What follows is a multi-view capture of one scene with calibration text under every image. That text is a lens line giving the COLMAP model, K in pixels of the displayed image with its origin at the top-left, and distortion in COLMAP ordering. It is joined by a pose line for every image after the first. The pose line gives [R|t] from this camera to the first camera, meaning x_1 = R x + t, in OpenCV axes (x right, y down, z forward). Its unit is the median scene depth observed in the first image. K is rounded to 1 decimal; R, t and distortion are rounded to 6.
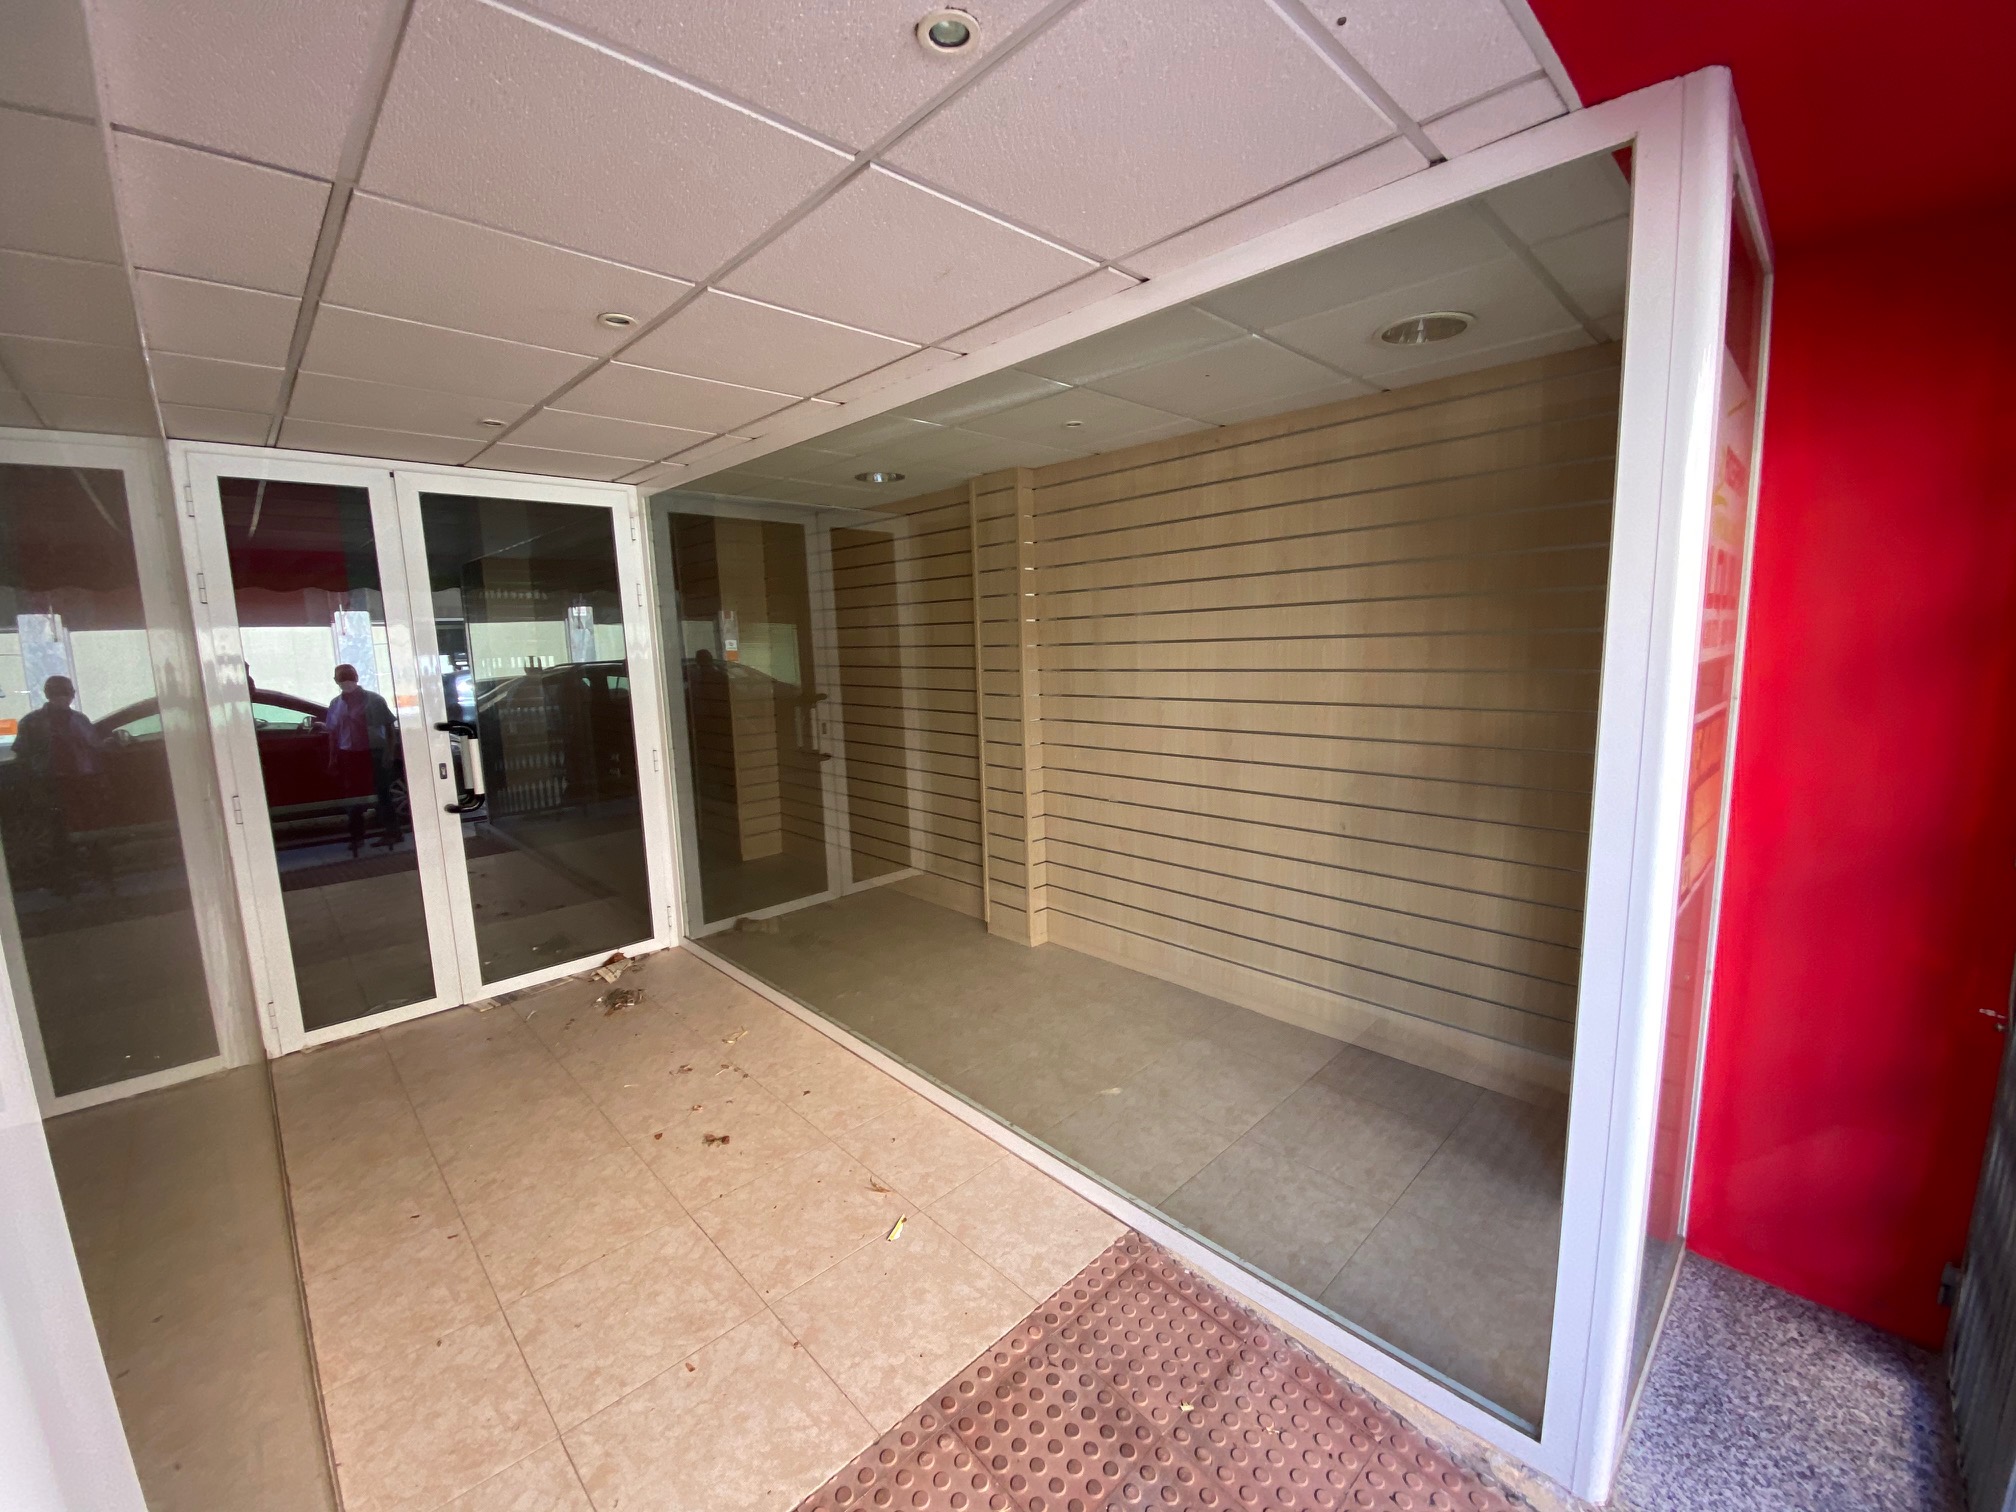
lens RADIAL K [[818.7, 0, 1026.3], [0, 818.7, 745.4], [0, 0, 1]] dist [-0.009059, -0.006827]
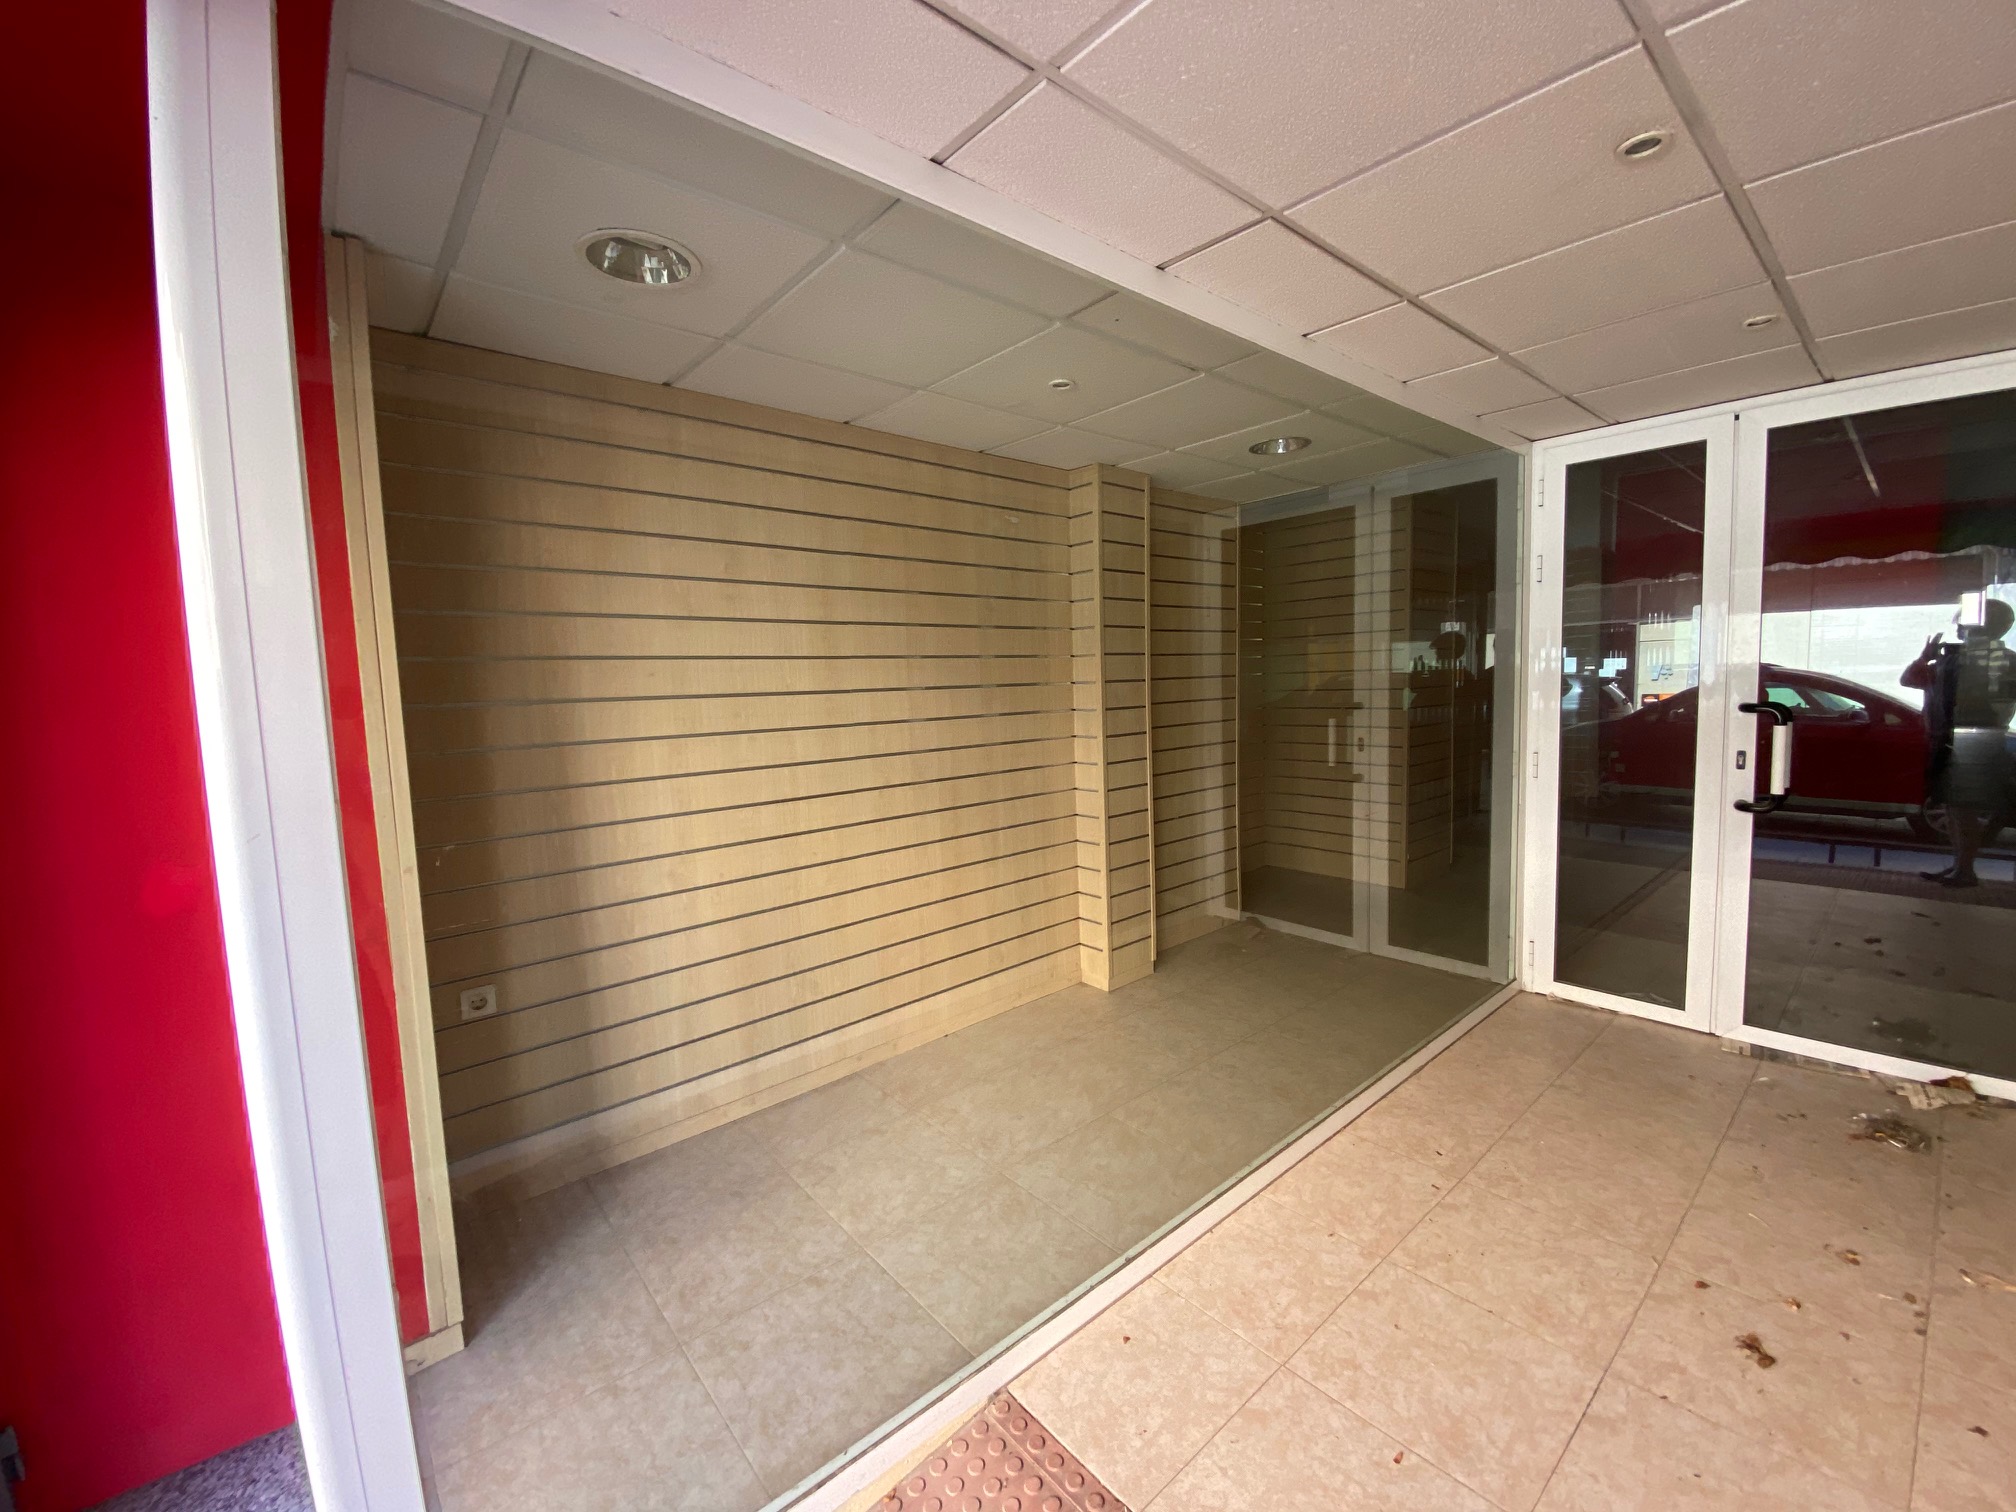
lens RADIAL K [[818.7, 0, 994.2], [0, 818.7, 746.8], [0, 0, 1]] dist [-0.009059, -0.006827]
pose [[-0.078926, 0.118375, -0.989827, 0.180872], [-0.101425, 0.986819, 0.126103, -0.009573], [0.991707, 0.110346, -0.065880, 0.285761]]
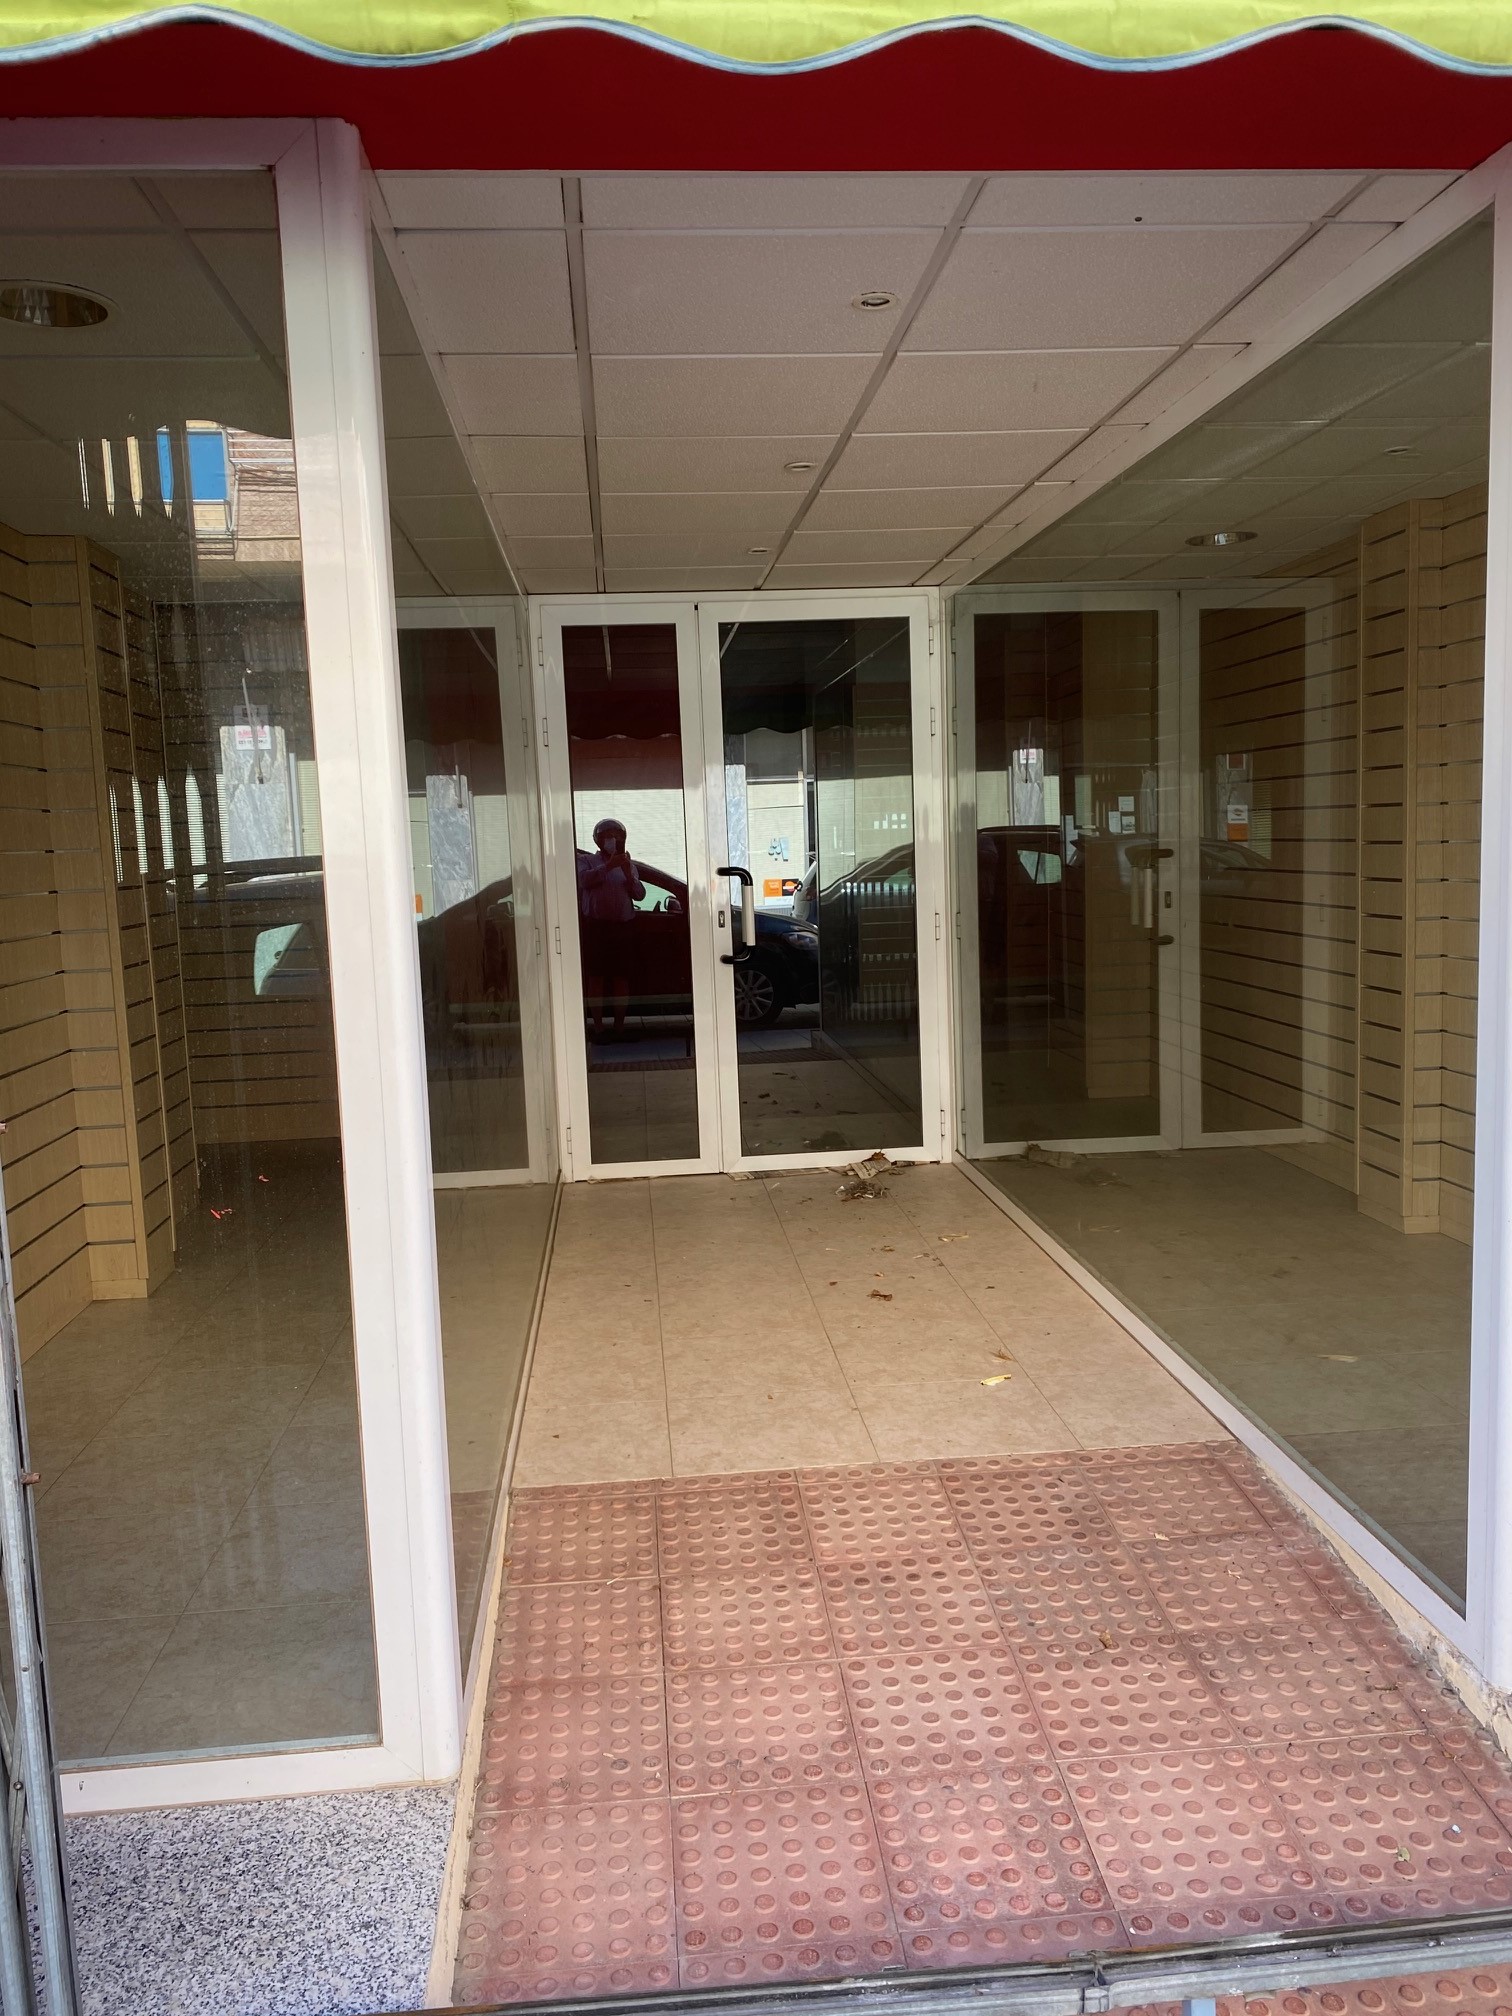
lens RADIAL K [[1532.6, 0, 739.5], [0, 1532.6, 1016.3], [0, 0, 1]] dist [0.045326, -0.002210]
pose [[0.763467, 0.074128, -0.641579, 0.454445], [-0.071443, 0.996988, 0.030176, 0.090882], [0.641884, 0.022798, 0.766463, -0.350160]]
